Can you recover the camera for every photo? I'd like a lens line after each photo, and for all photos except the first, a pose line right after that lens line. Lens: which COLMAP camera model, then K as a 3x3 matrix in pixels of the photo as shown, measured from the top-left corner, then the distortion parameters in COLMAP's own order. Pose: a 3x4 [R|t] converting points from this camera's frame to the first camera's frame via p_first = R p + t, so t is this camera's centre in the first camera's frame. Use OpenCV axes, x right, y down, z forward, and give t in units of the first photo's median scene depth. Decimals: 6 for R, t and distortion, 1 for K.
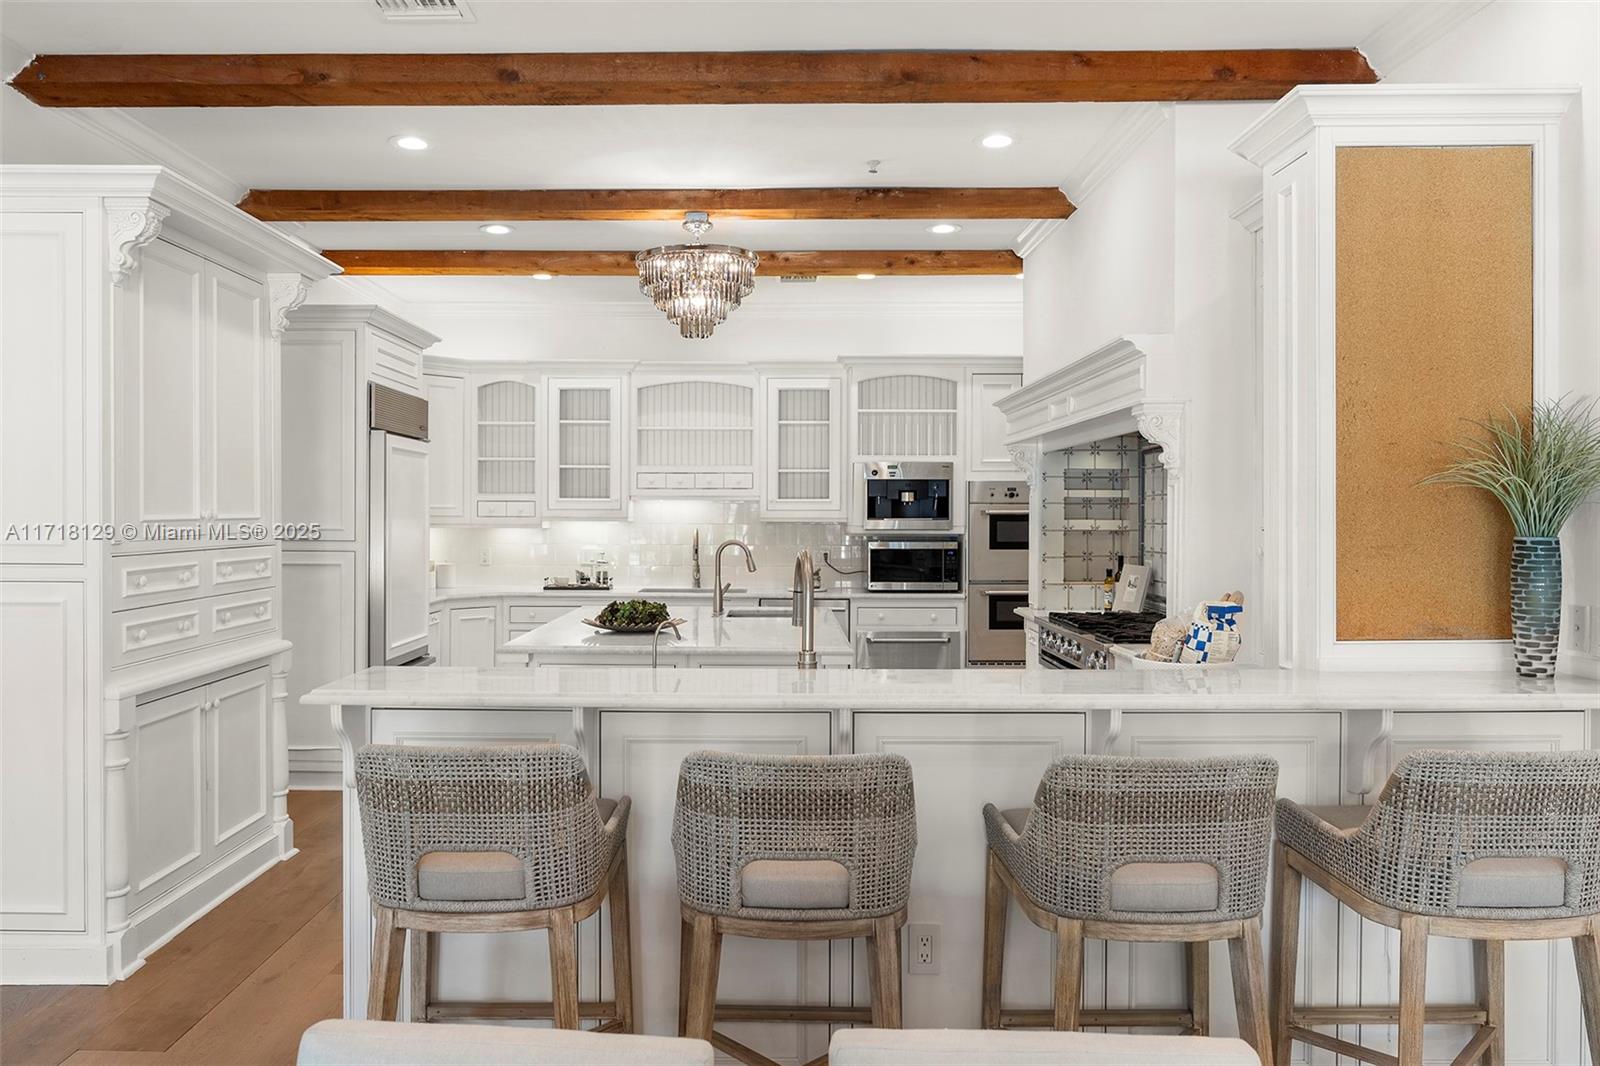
lens RADIAL K [[1092.8, 0, 796.7], [0, 1092.8, 534.1], [0, 0, 1]] dist [-0.015623, 0.009996]
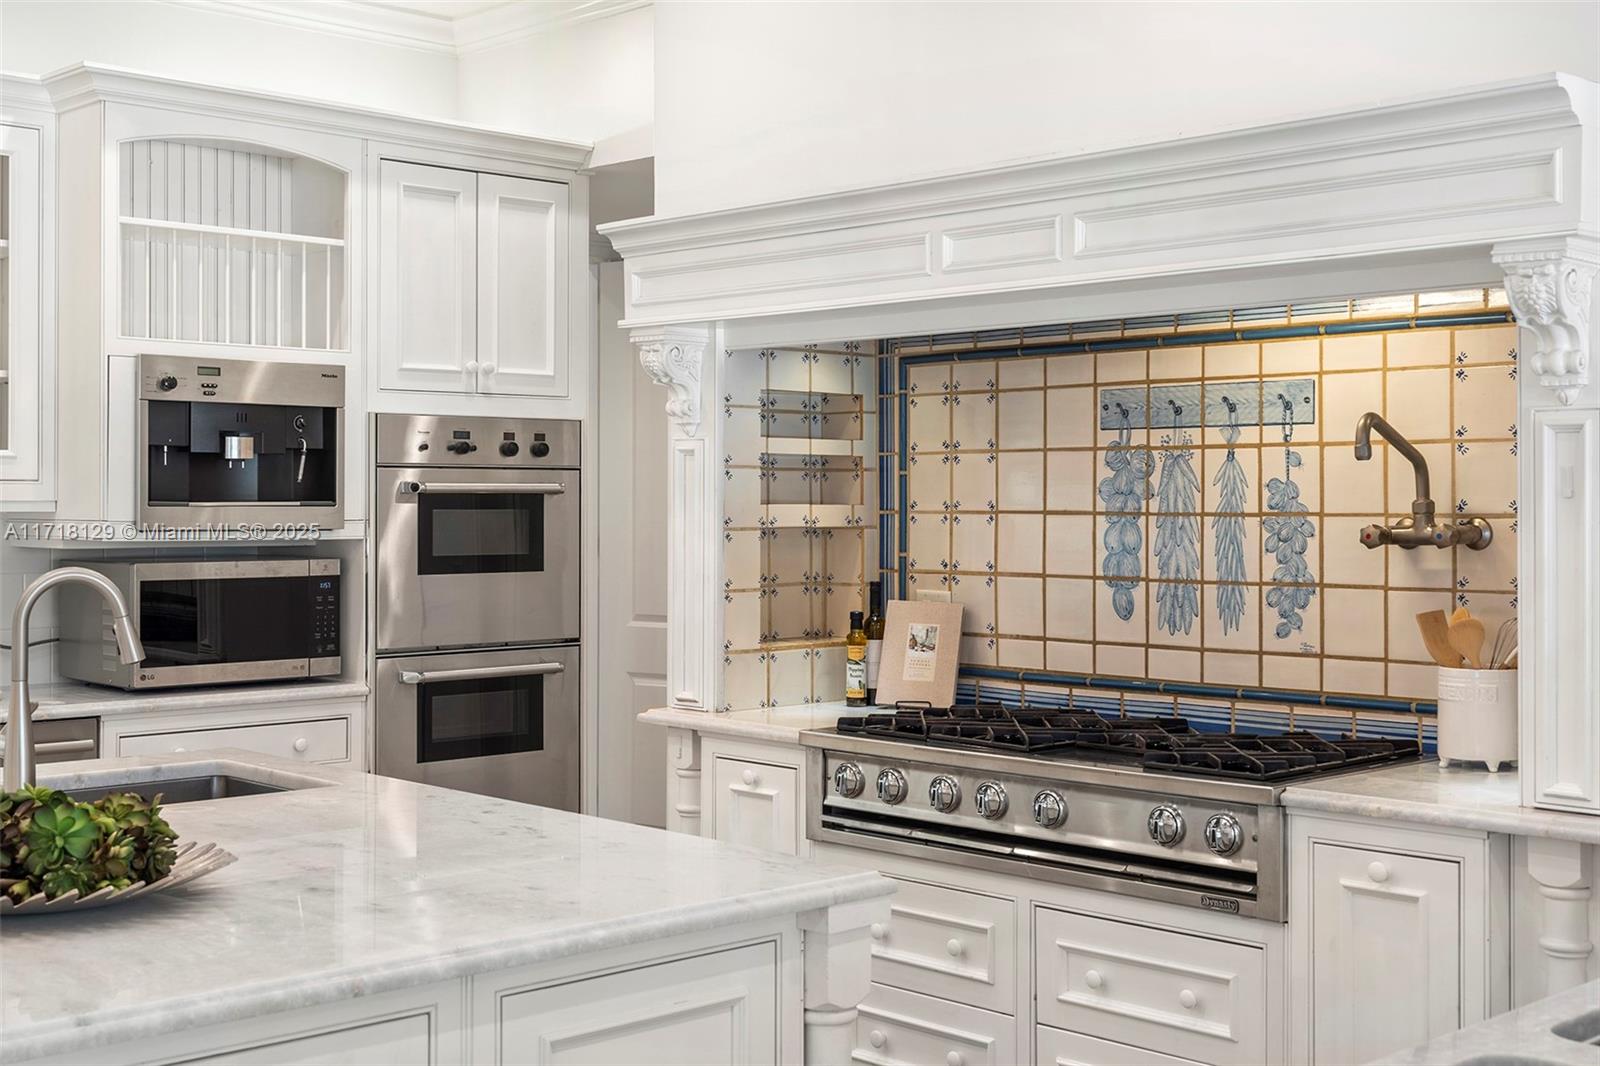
lens RADIAL K [[1971.5, 0, 799.7], [0, 1971.5, 522.8], [0, 0, 1]] dist [-0.005993, 0.000000]
pose [[0.728353, -0.007277, 0.685164, -0.242077], [0.011079, 0.999938, -0.001157, -0.003756], [-0.685113, 0.008434, 0.728388, 0.339410]]
